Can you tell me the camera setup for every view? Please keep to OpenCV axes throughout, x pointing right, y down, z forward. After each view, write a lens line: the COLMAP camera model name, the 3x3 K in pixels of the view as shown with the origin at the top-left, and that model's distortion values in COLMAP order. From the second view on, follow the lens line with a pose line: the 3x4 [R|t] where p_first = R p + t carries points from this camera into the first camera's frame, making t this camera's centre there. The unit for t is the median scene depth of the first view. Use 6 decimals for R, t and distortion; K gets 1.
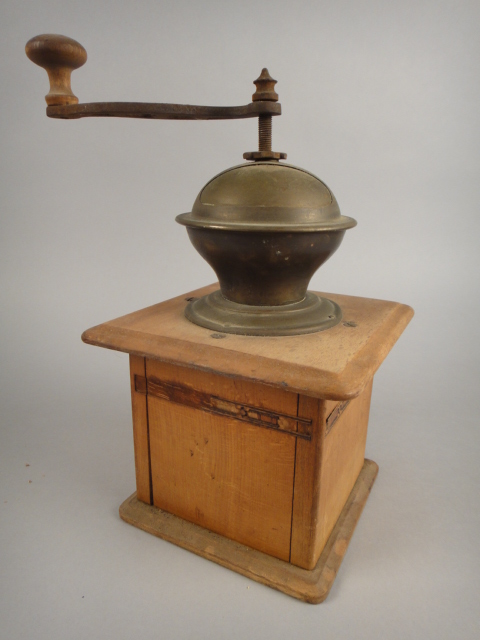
lens RADIAL K [[452.4, 0, 239.0], [0, 452.4, 321.4], [0, 0, 1]] dist [0.030587, 0.002059]
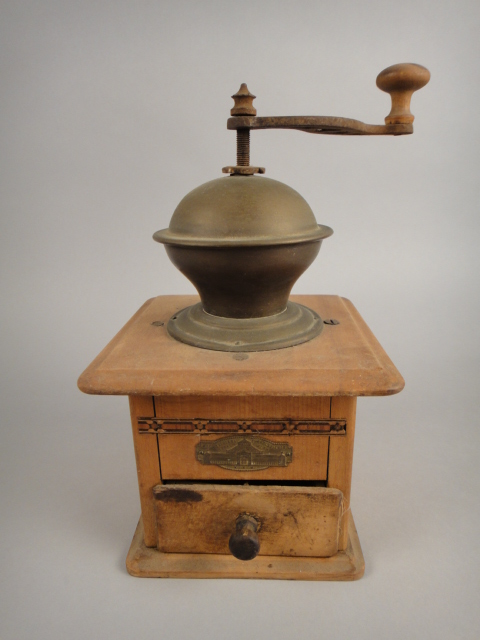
lens RADIAL K [[452.4, 0, 240.0], [0, 452.4, 319.2], [0, 0, 1]] dist [0.030587, 0.002059]
pose [[0.877965, -0.134575, 0.459421, -0.447510], [0.143717, 0.989502, 0.015202, -0.056663], [-0.456644, 0.052679, 0.888089, 0.135745]]
